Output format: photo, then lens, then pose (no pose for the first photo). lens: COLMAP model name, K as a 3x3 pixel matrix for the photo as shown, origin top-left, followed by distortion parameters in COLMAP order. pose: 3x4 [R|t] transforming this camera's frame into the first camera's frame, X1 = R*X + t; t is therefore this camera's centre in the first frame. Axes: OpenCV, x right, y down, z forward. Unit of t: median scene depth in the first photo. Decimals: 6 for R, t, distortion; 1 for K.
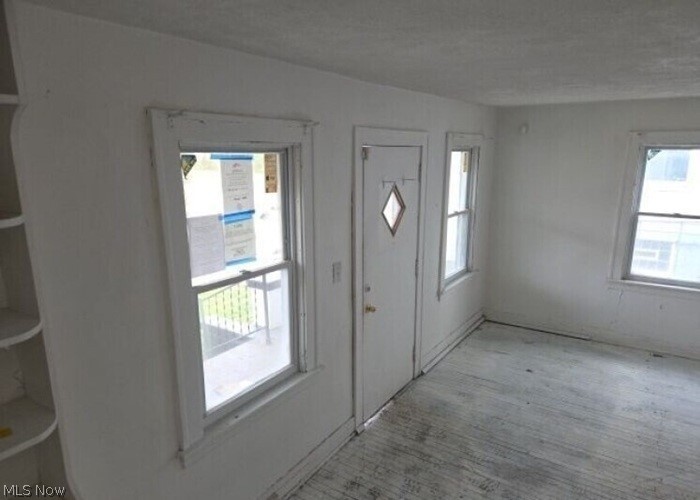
lens RADIAL K [[473.5, 0, 365.7], [0, 473.5, 266.6], [0, 0, 1]] dist [0.066152, -0.042873]
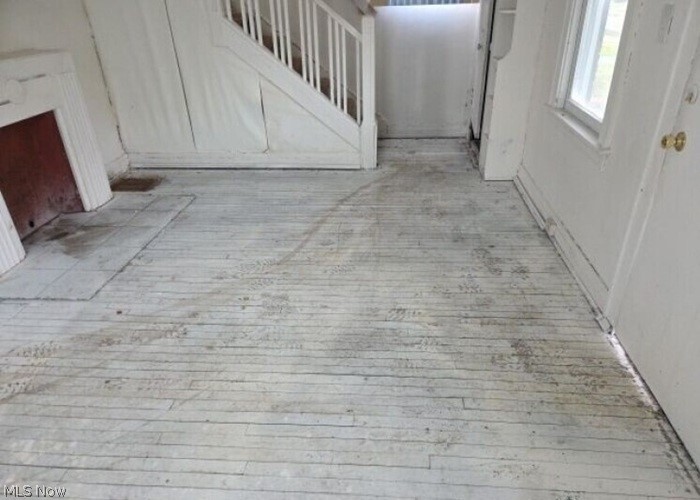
lens RADIAL K [[473.5, 0, 354.6], [0, 473.5, 266.5], [0, 0, 1]] dist [0.066152, -0.042873]
pose [[-0.891245, 0.246964, -0.380383, 0.568881], [-0.087307, 0.729614, 0.678263, -0.138147], [0.445039, 0.637708, -0.628703, 1.335235]]
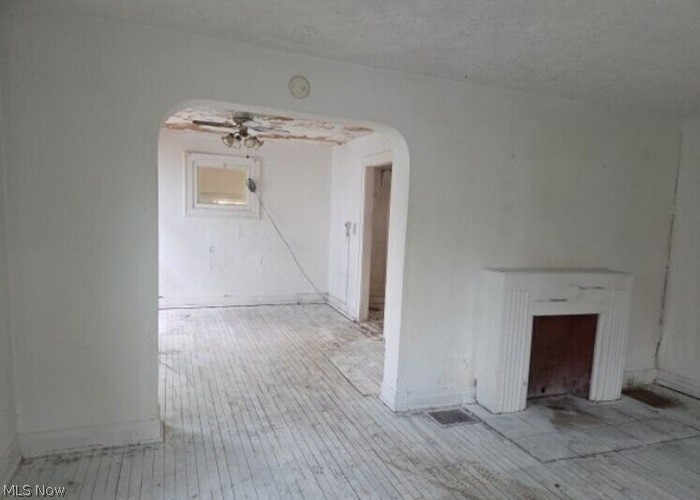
lens RADIAL K [[473.5, 0, 354.9], [0, 473.5, 267.8], [0, 0, 1]] dist [0.066152, -0.042873]
pose [[-0.795789, -0.106712, 0.596098, 0.447371], [0.103590, 0.945855, 0.307617, -0.189135], [-0.596648, 0.306547, -0.741646, 1.454755]]
